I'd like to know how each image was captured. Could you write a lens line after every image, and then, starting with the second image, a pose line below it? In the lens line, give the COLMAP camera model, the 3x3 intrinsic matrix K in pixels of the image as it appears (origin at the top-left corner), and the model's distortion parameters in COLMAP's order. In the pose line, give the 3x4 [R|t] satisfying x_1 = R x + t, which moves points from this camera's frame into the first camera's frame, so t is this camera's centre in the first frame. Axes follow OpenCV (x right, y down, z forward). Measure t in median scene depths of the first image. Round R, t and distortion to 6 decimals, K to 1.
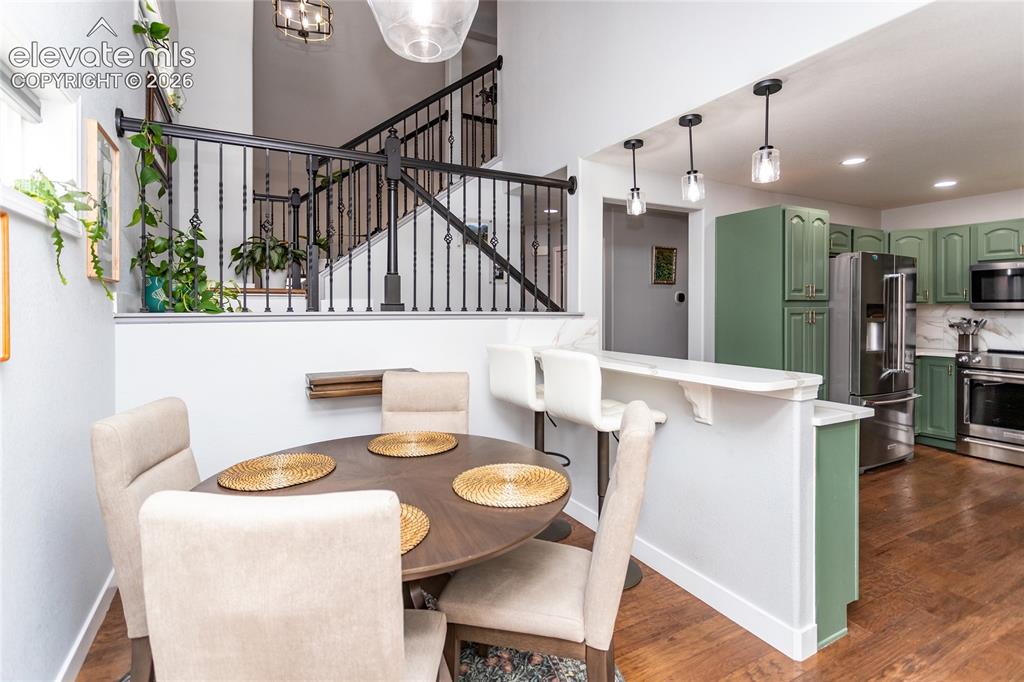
lens RADIAL K [[484.9, 0, 509.4], [0, 484.9, 310.4], [0, 0, 1]] dist [-0.000307, 0.000948]
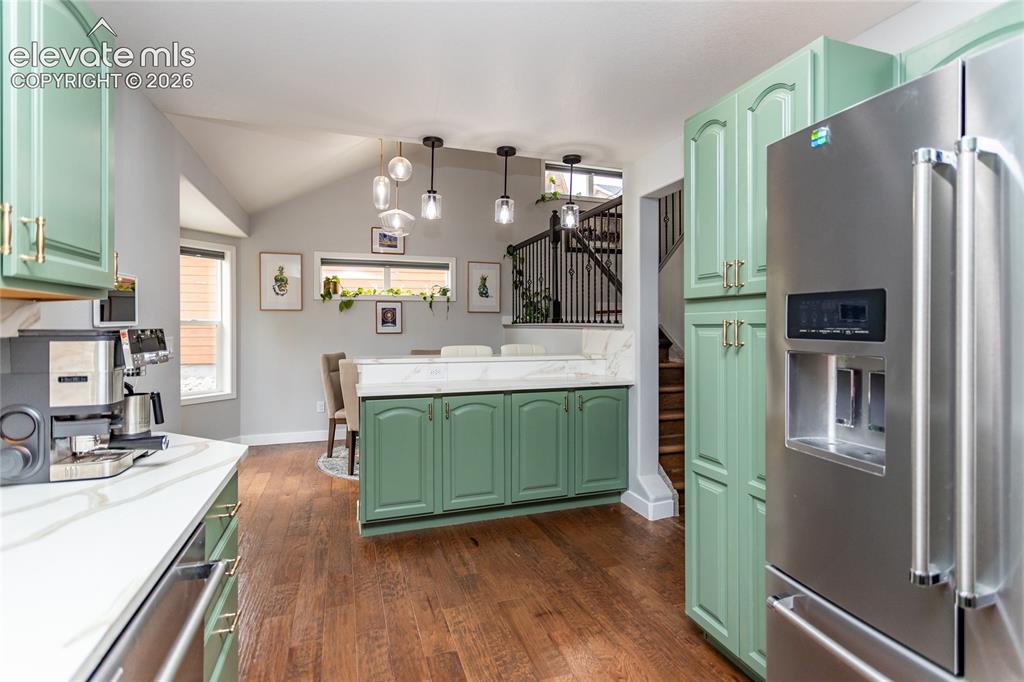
lens RADIAL K [[487.4, 0, 511.1], [0, 487.4, 331.4], [0, 0, 1]] dist [-0.002192, 0.000298]
pose [[-0.150339, 0.010860, -0.988575, 1.078513], [0.000802, 0.999941, 0.010862, 0.007722], [0.988634, 0.000840, -0.150339, 0.863641]]
